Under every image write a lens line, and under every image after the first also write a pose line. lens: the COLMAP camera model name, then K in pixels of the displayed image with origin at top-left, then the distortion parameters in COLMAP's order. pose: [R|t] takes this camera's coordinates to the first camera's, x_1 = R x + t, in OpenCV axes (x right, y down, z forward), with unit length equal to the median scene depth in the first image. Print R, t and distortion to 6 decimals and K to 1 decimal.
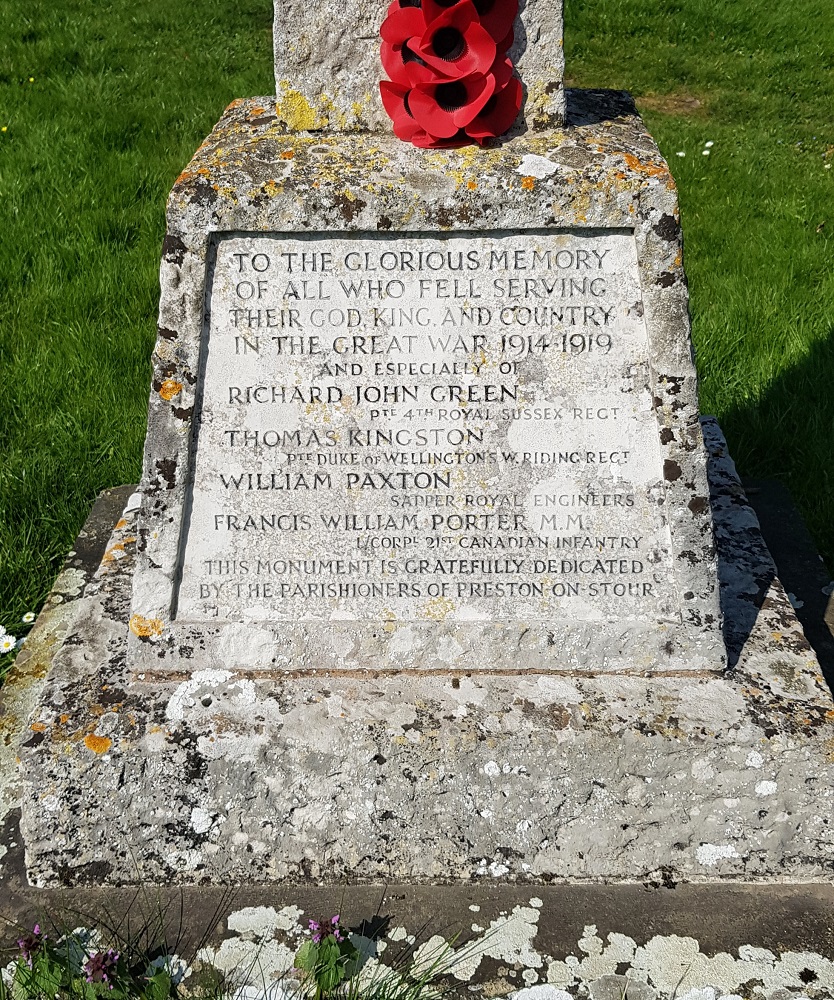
lens RADIAL K [[1651.2, 0, 396.2], [0, 1651.2, 492.1], [0, 0, 1]] dist [0.122957, 0.000000]
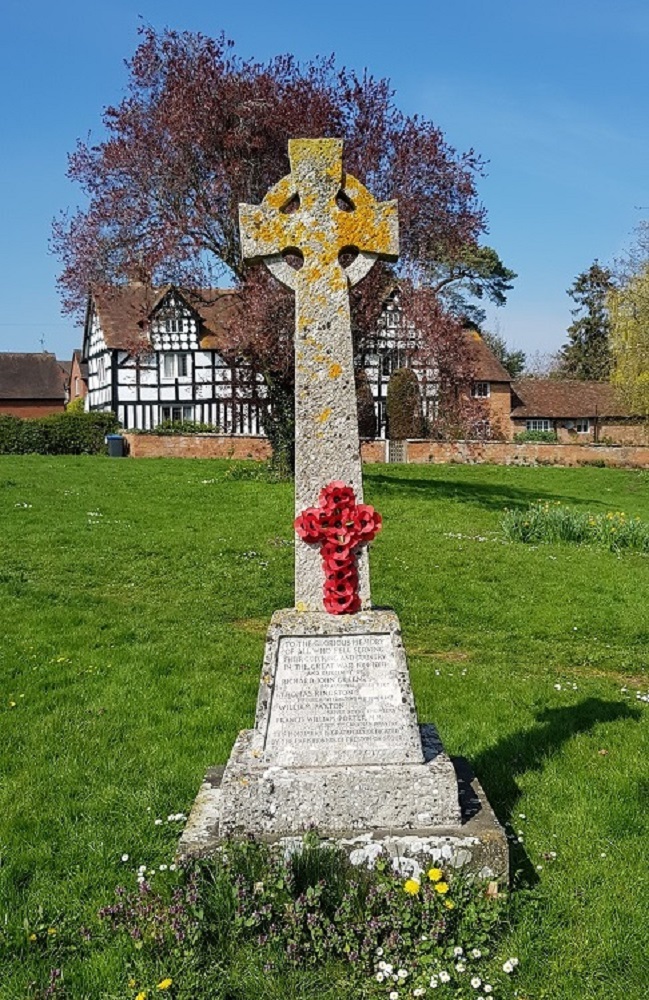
lens RADIAL K [[948.3, 0, 323.5], [0, 948.3, 499.7], [0, 0, 1]] dist [0.062034, 0.000000]
pose [[0.999701, -0.004924, 0.023951, -0.058652], [0.013837, 0.921519, -0.388086, 0.383868], [-0.020161, 0.388301, 0.921312, -1.078707]]
